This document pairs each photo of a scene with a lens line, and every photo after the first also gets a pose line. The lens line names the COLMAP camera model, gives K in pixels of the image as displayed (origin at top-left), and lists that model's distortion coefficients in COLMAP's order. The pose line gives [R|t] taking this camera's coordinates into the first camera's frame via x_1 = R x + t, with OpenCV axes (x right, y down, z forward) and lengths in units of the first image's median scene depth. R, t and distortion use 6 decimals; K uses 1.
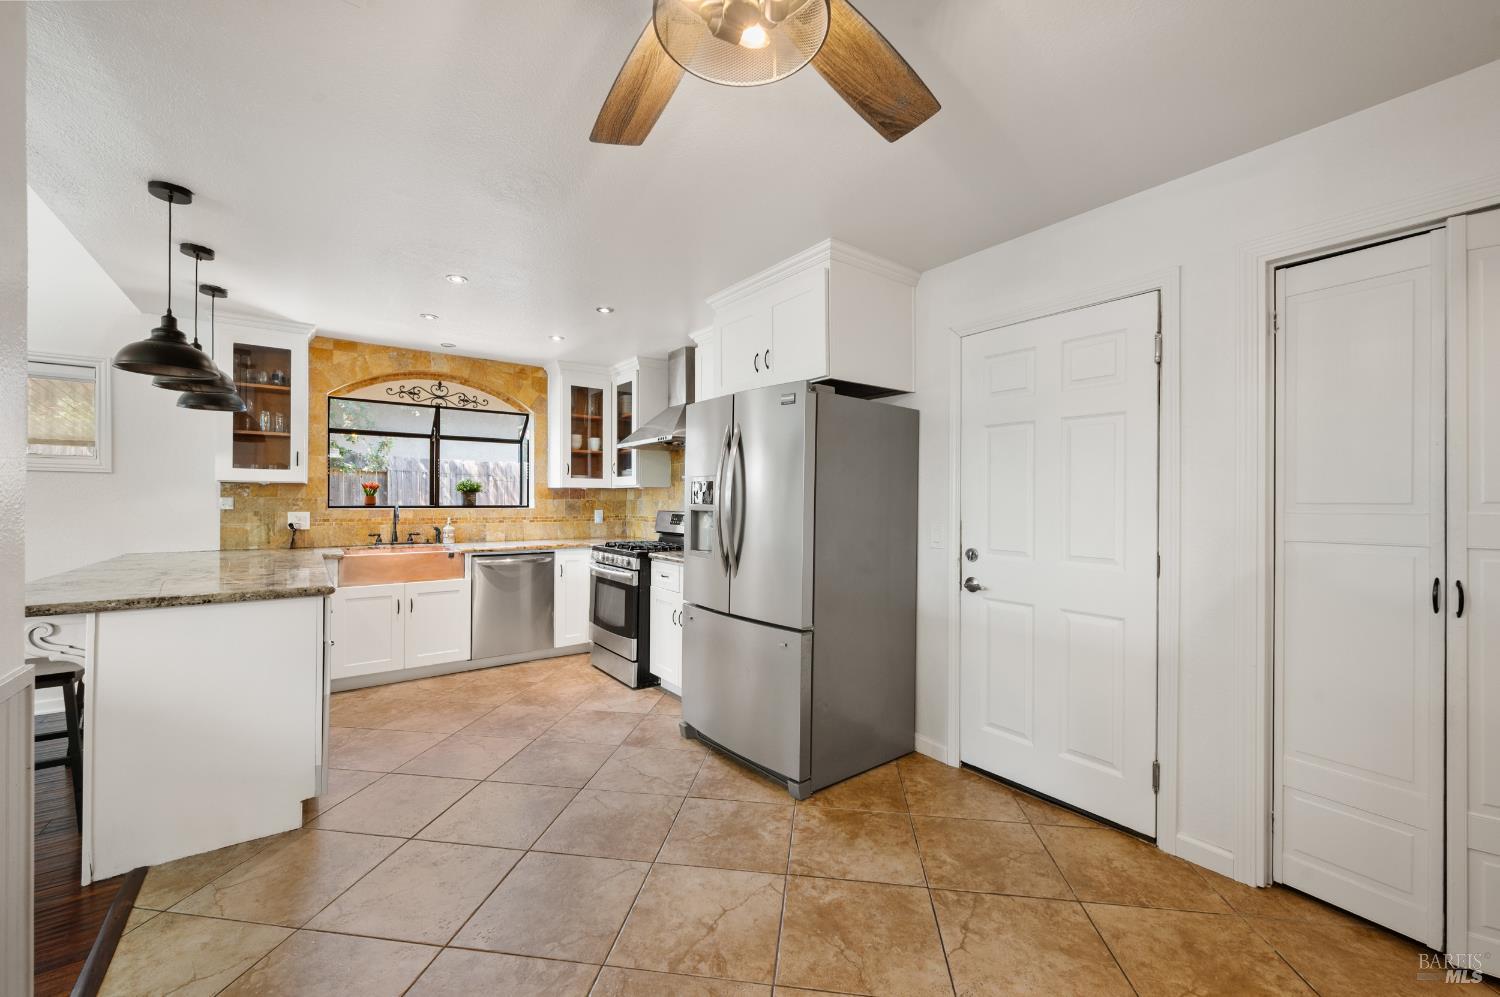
lens RADIAL K [[593.2, 0, 751.5], [0, 593.2, 498.4], [0, 0, 1]] dist [-0.001047, -0.000100]
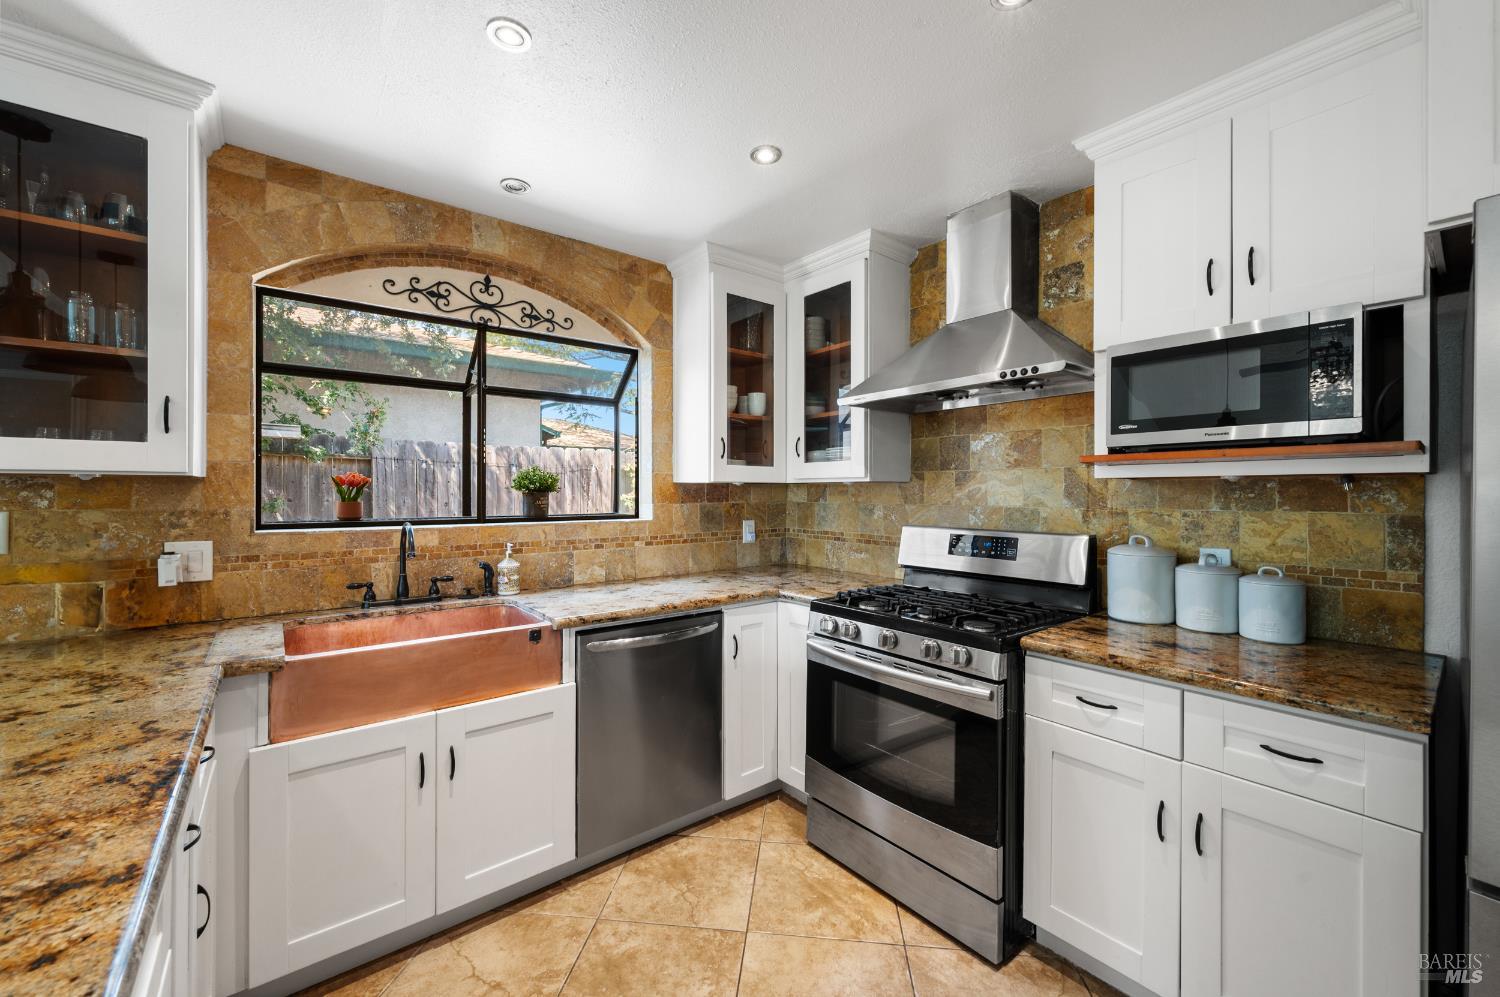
lens RADIAL K [[591.4, 0, 747.5], [0, 591.4, 491.6], [0, 0, 1]] dist [-0.001813, -0.000232]
pose [[0.999690, -0.003689, 0.024642, -0.334630], [0.003624, 0.999990, 0.002685, -0.012631], [-0.024652, -0.002595, 0.999693, 0.515667]]
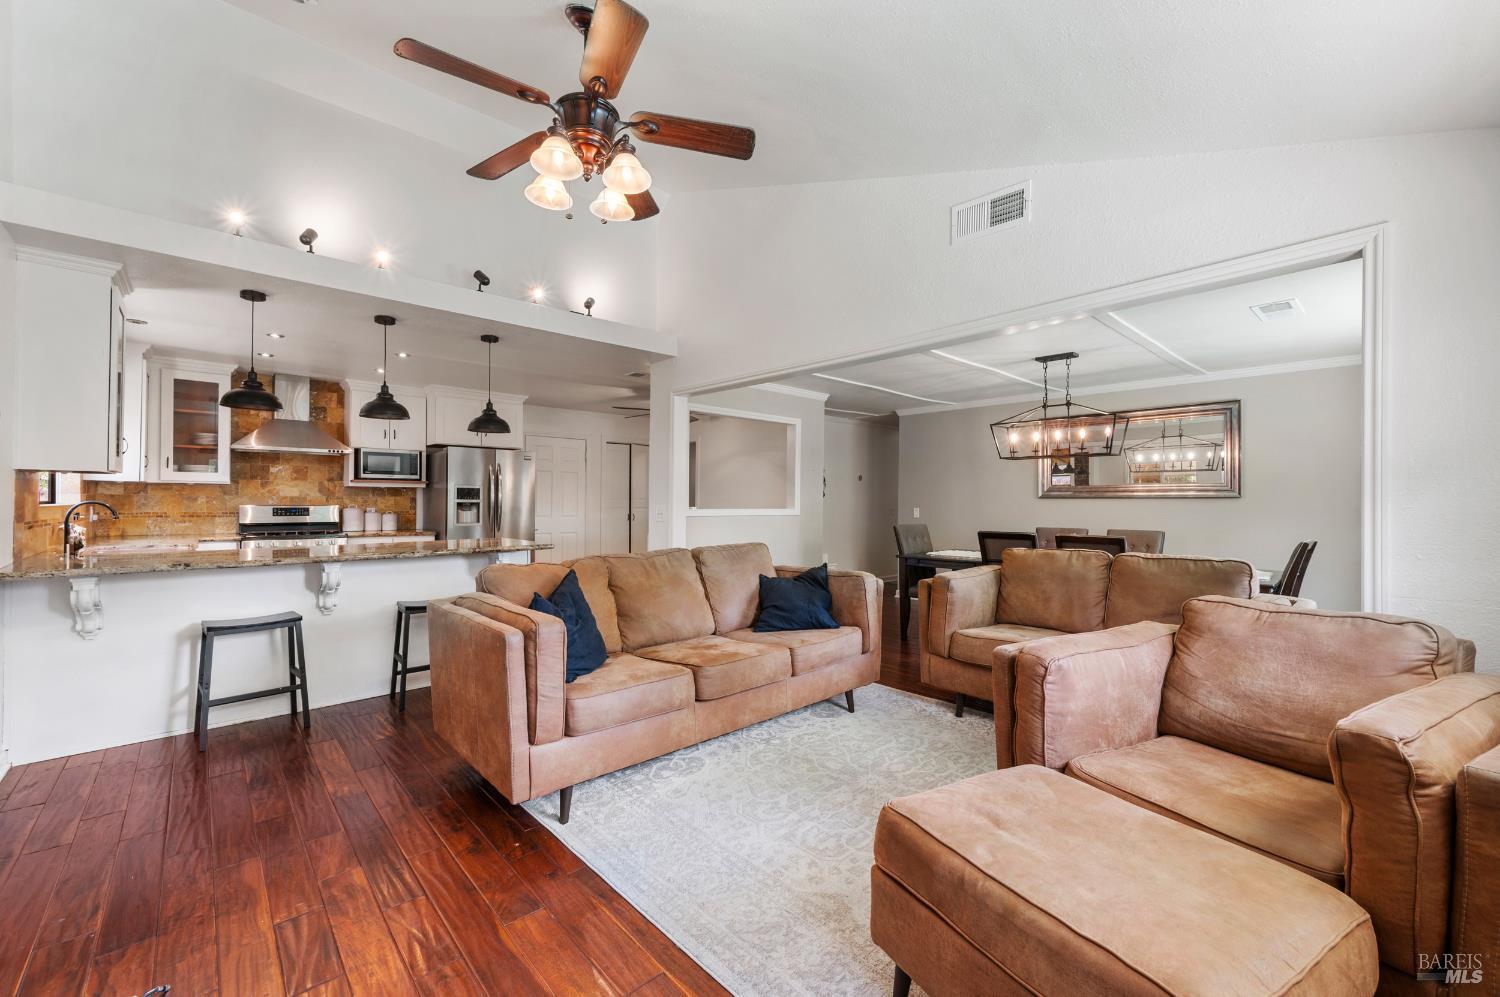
lens RADIAL K [[605.3, 0, 750.0], [0, 605.3, 498.5], [0, 0, 1]] dist [-0.000654, -0.000099]
pose [[-0.085041, 0.001080, 0.996377, -1.483278], [-0.009243, 0.999956, -0.001873, 0.001379], [-0.996335, -0.009369, -0.085027, 0.154820]]
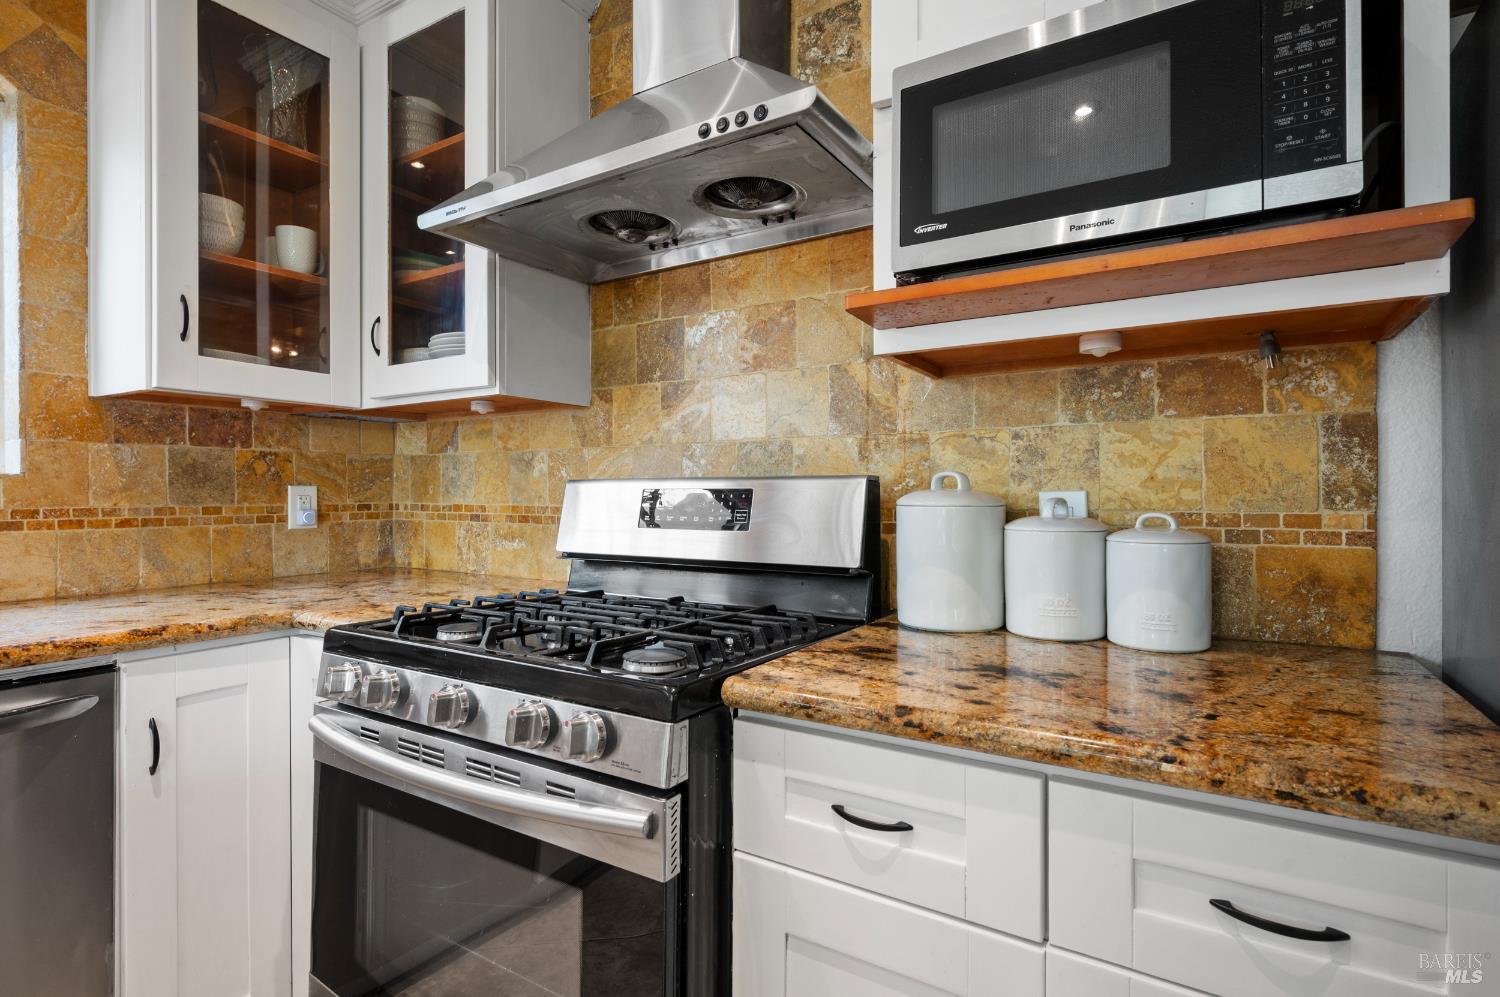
lens RADIAL K [[743.5, 0, 747.9], [0, 743.5, 492.8], [0, 0, 1]] dist [-0.000502, -0.000371]
pose [[0.934082, -0.003724, 0.357038, -0.220717], [0.003685, 0.999993, 0.000790, 0.028809], [-0.357039, 0.000578, 0.934089, 0.687821]]
